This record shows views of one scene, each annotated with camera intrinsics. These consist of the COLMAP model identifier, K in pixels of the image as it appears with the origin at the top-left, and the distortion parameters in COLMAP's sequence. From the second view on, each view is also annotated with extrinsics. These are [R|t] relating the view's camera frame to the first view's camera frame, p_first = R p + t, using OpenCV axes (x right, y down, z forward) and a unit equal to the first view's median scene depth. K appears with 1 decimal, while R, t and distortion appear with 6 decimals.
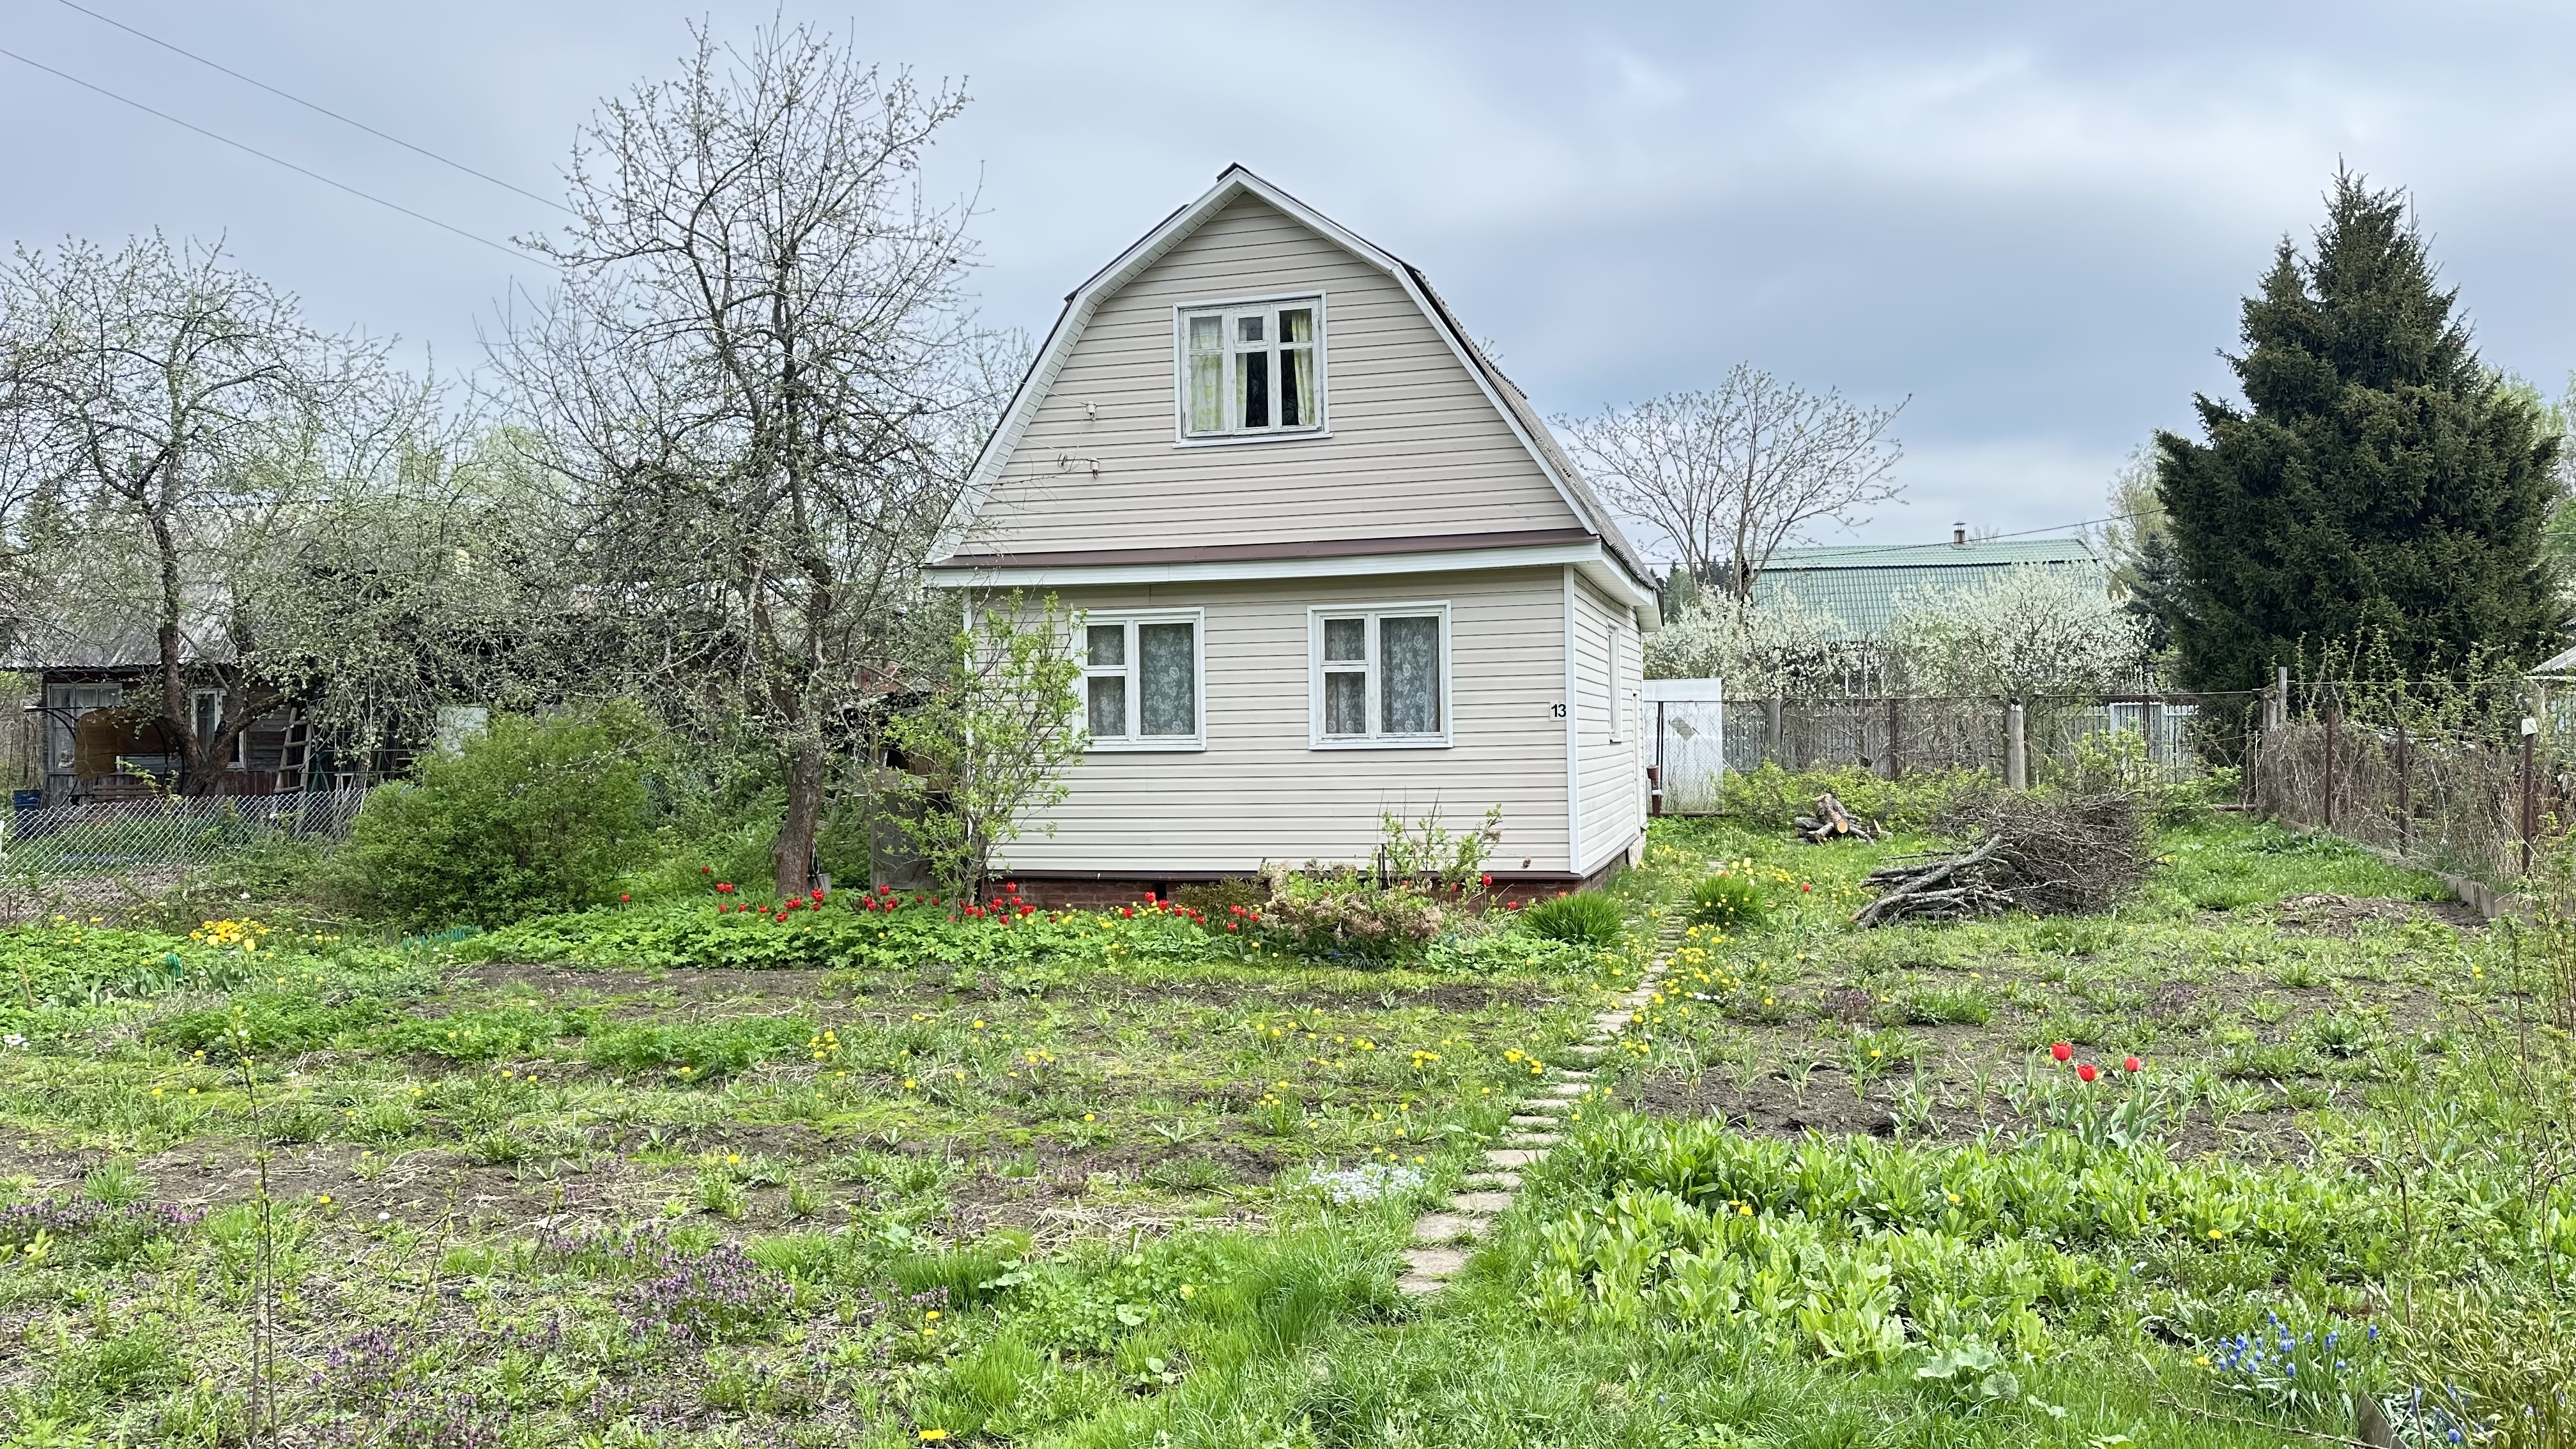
lens RADIAL K [[1804.2, 0, 1303.2], [0, 1804.2, 726.2], [0, 0, 1]] dist [0.123545, -0.174263]
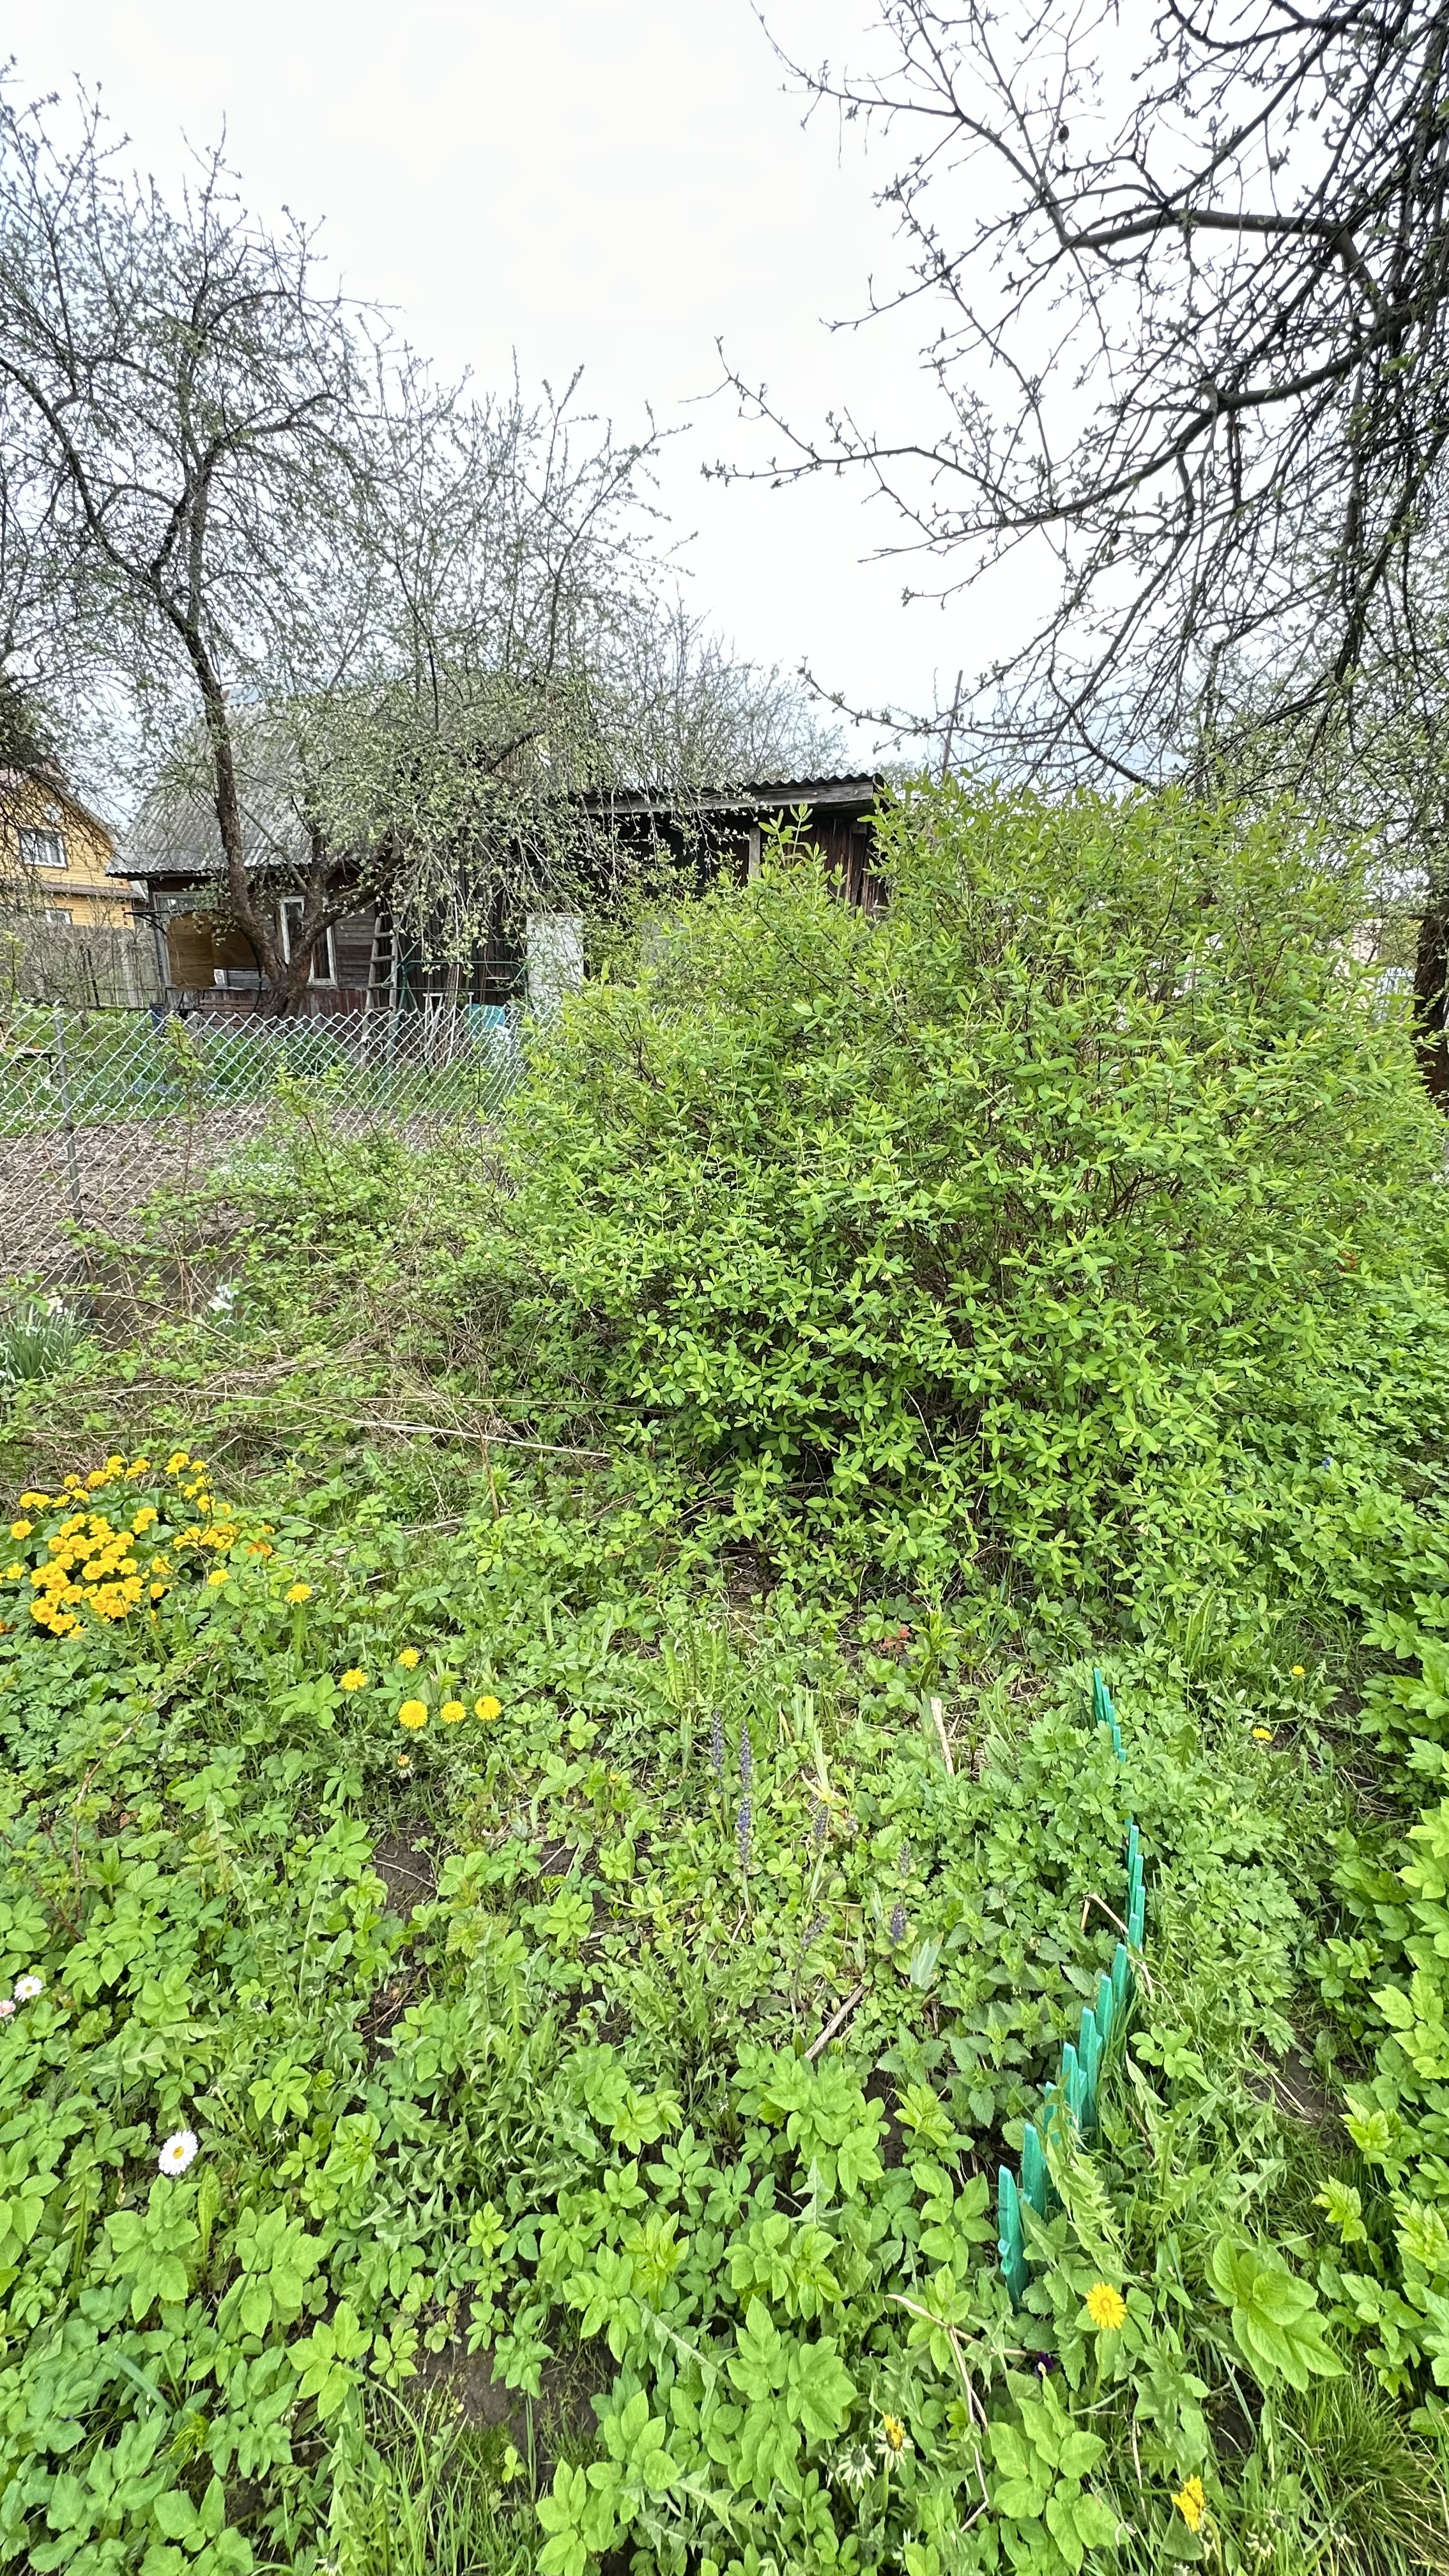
lens RADIAL K [[1024.6, 0, 720.8], [0, 1024.6, 1294.2], [0, 0, 1]] dist [-0.001702, 0.000322]
pose [[0.978030, 0.079441, -0.192732, -0.461903], [-0.020733, 0.957025, 0.289263, 0.031821], [0.207428, -0.278912, 0.937647, 0.871375]]
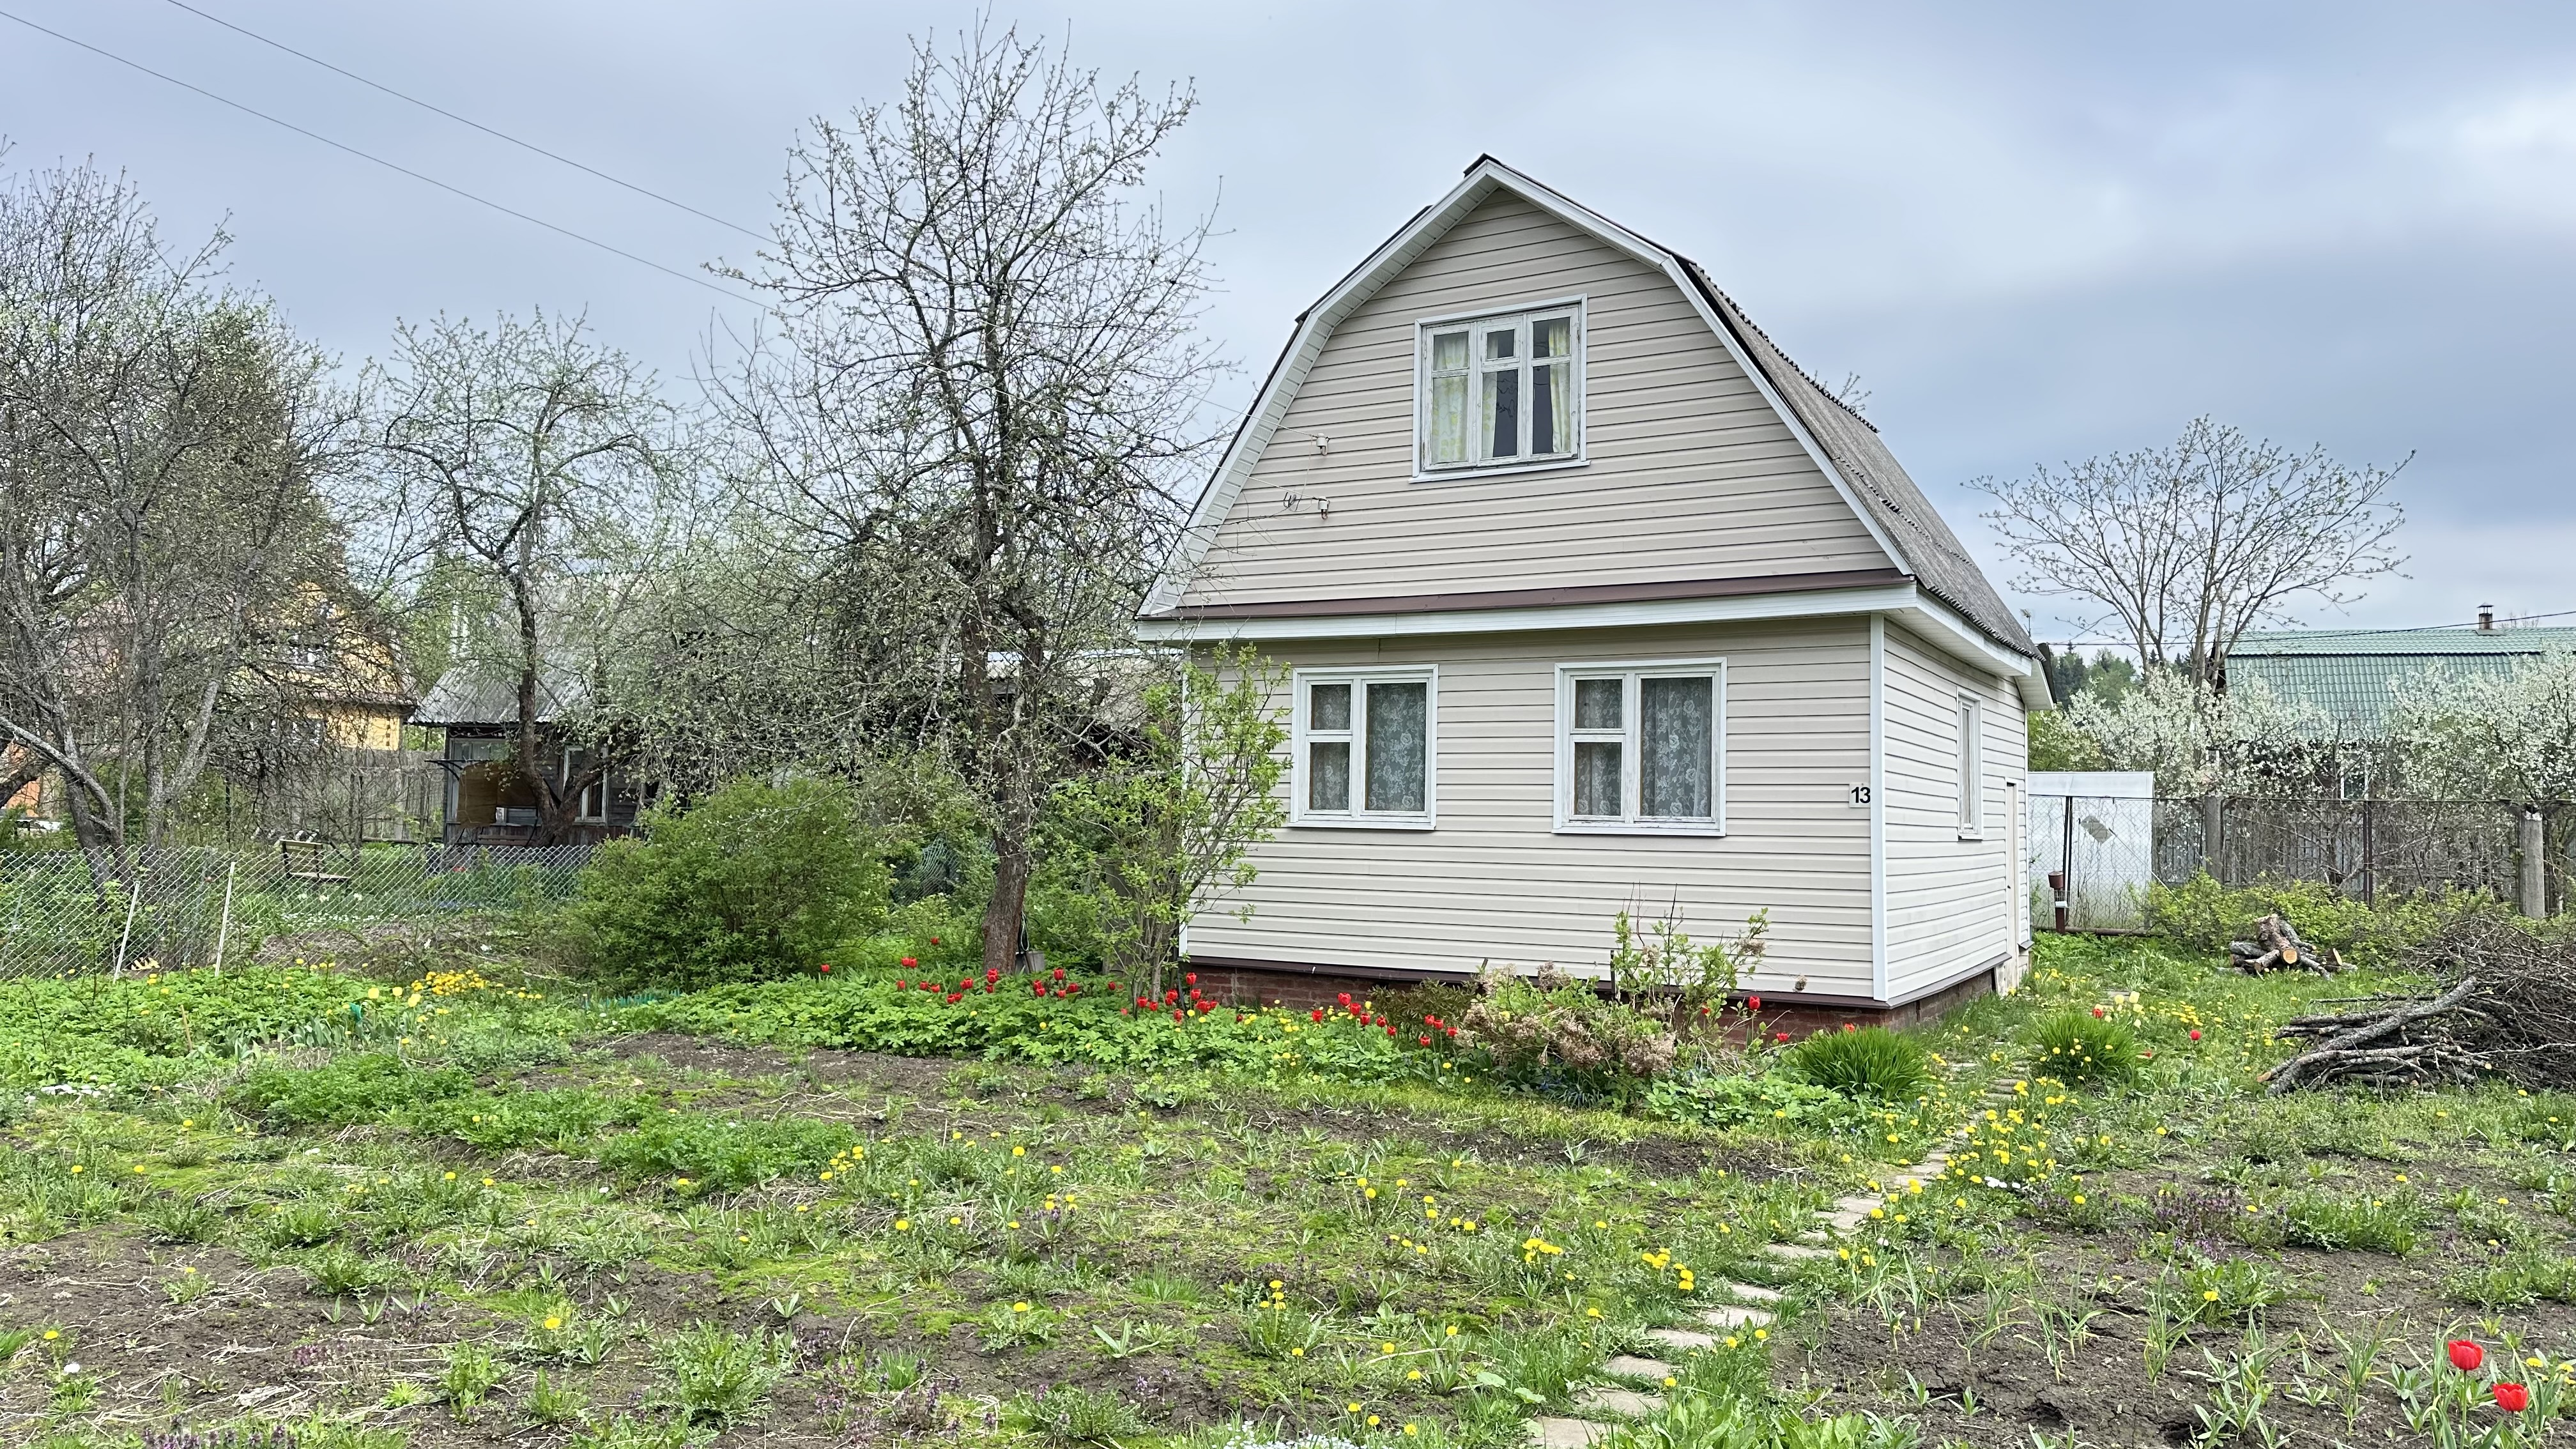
lens RADIAL K [[1800.6, 0, 1302.7], [0, 1800.6, 731.8], [0, 0, 1]] dist [0.125570, -0.175051]
pose [[0.972486, 0.019374, -0.232154, 0.082722], [-0.029789, 0.998697, -0.041437, 0.004146], [0.231048, 0.047213, 0.971796, 0.145330]]
